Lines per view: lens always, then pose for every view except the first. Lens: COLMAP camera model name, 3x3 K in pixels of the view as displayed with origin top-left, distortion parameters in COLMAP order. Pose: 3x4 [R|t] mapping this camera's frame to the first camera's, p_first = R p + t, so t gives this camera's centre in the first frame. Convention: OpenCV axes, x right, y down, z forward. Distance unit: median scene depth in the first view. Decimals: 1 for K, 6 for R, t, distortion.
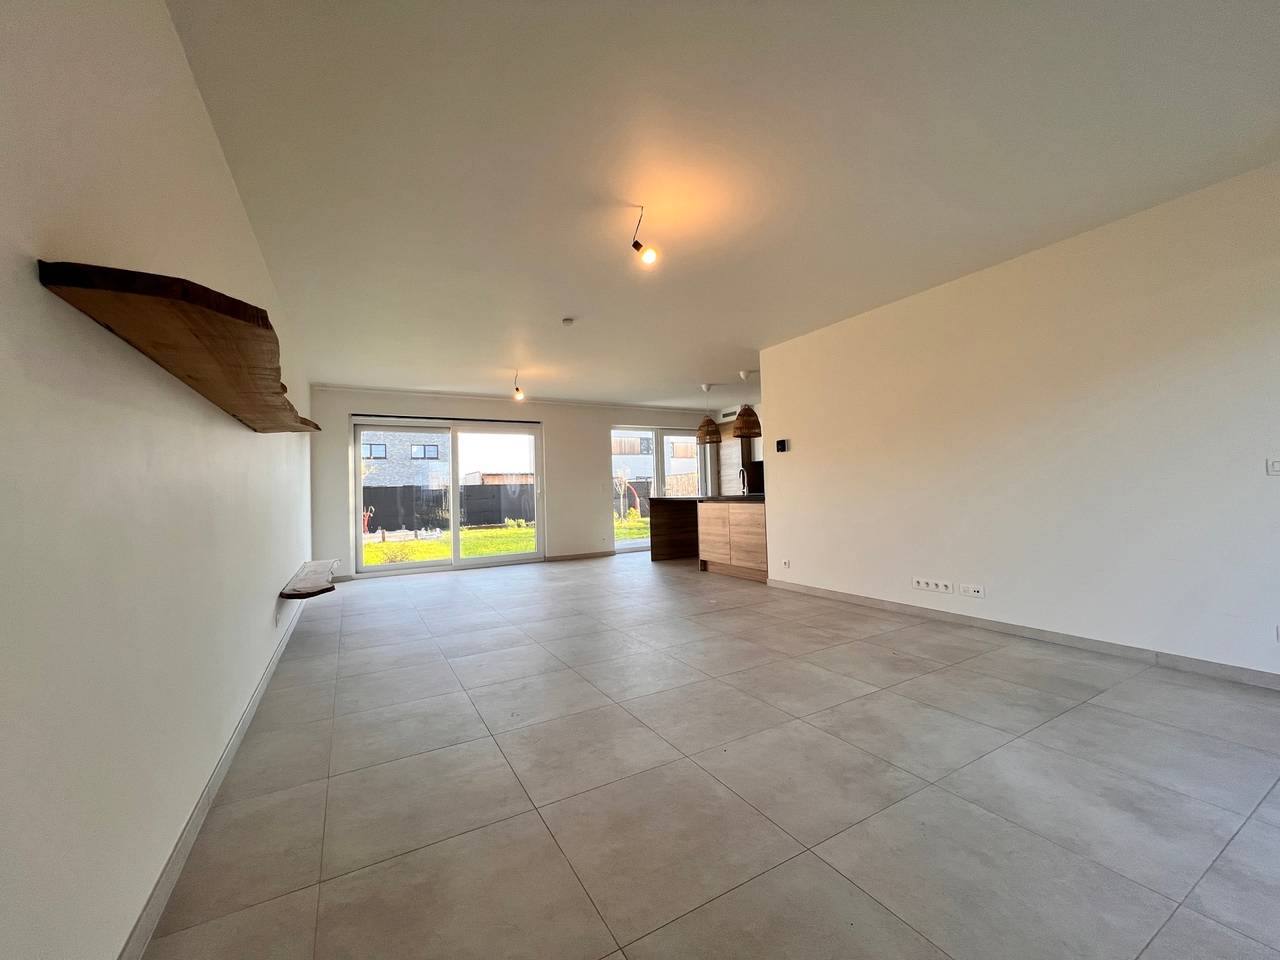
lens RADIAL K [[505.4, 0, 639.4], [0, 505.4, 473.6], [0, 0, 1]] dist [-0.003707, 0.000249]
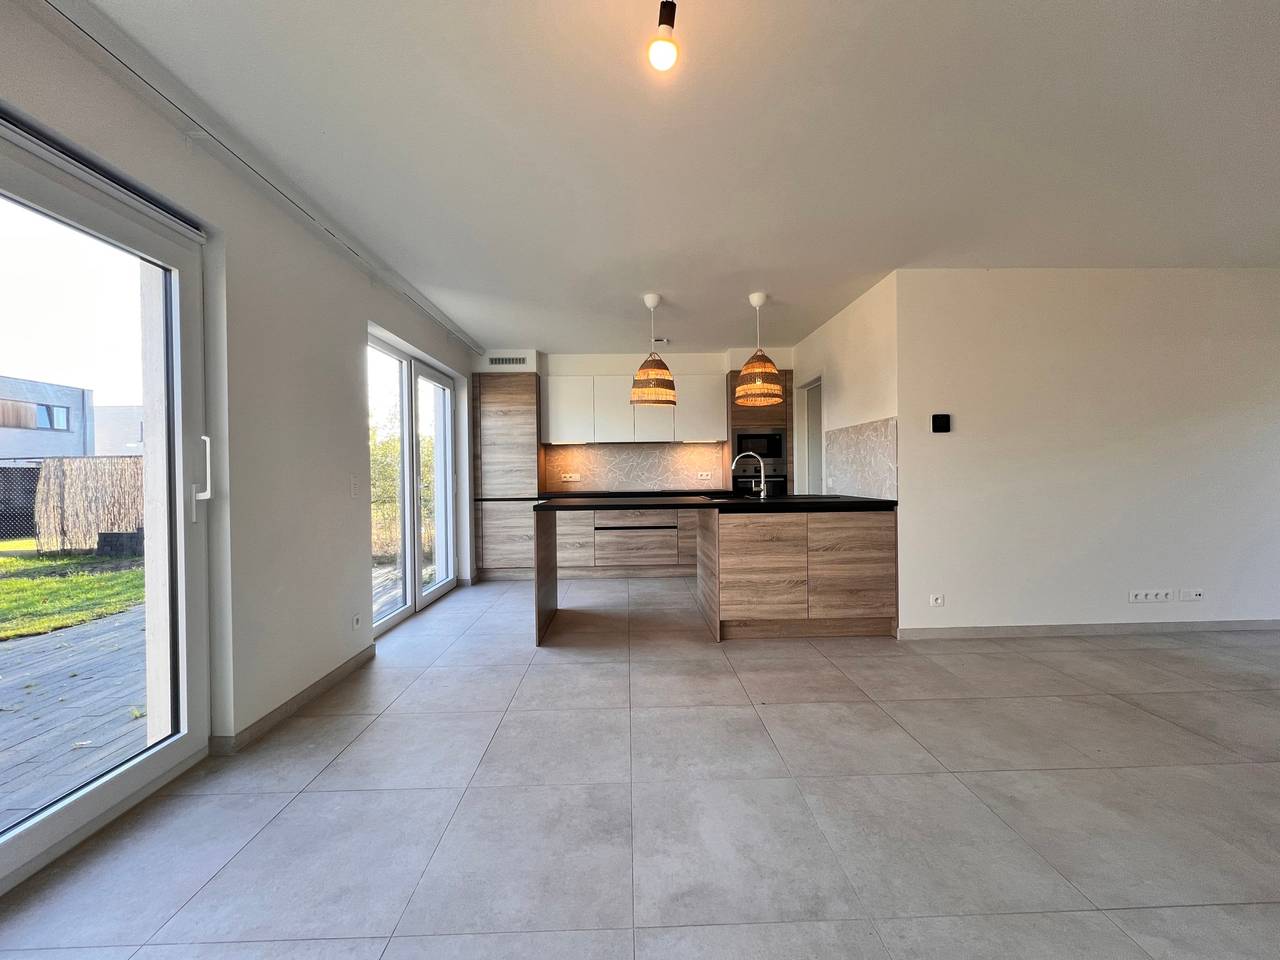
lens RADIAL K [[505.4, 0, 640.5], [0, 505.4, 477.3], [0, 0, 1]] dist [-0.003707, 0.000249]
pose [[0.463603, 0.023131, 0.885741, -0.427864], [-0.034364, 0.999376, -0.008113, 0.030165], [-0.885377, -0.026676, 0.464109, 0.914868]]
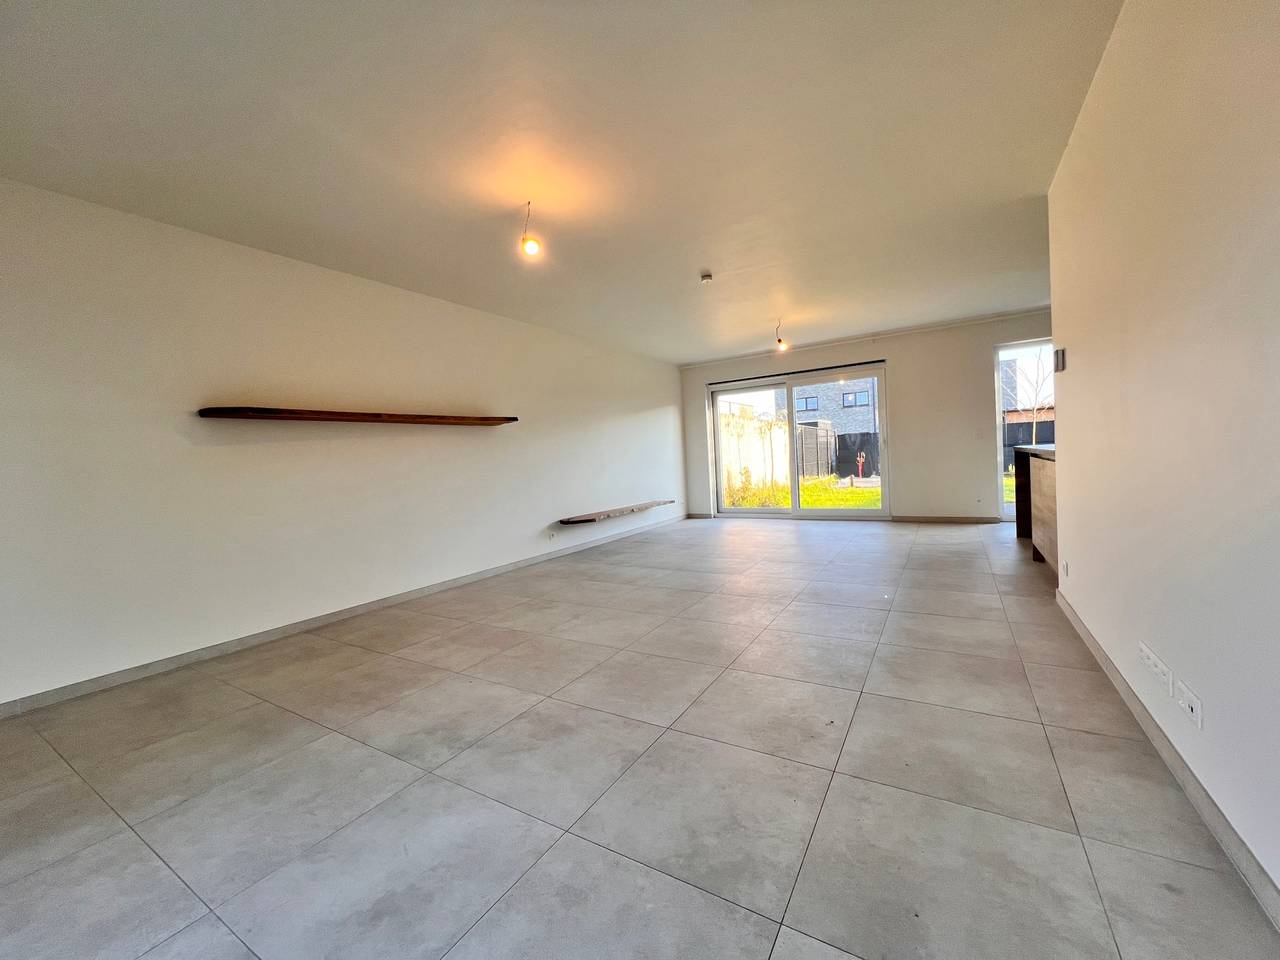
lens RADIAL K [[505.4, 0, 644.0], [0, 505.4, 478.7], [0, 0, 1]] dist [-0.003707, 0.000249]
pose [[0.493940, 0.039641, -0.868592, 0.480770], [0.071052, 0.993779, 0.085760, -0.005797], [0.866588, -0.104076, 0.488050, 0.276382]]
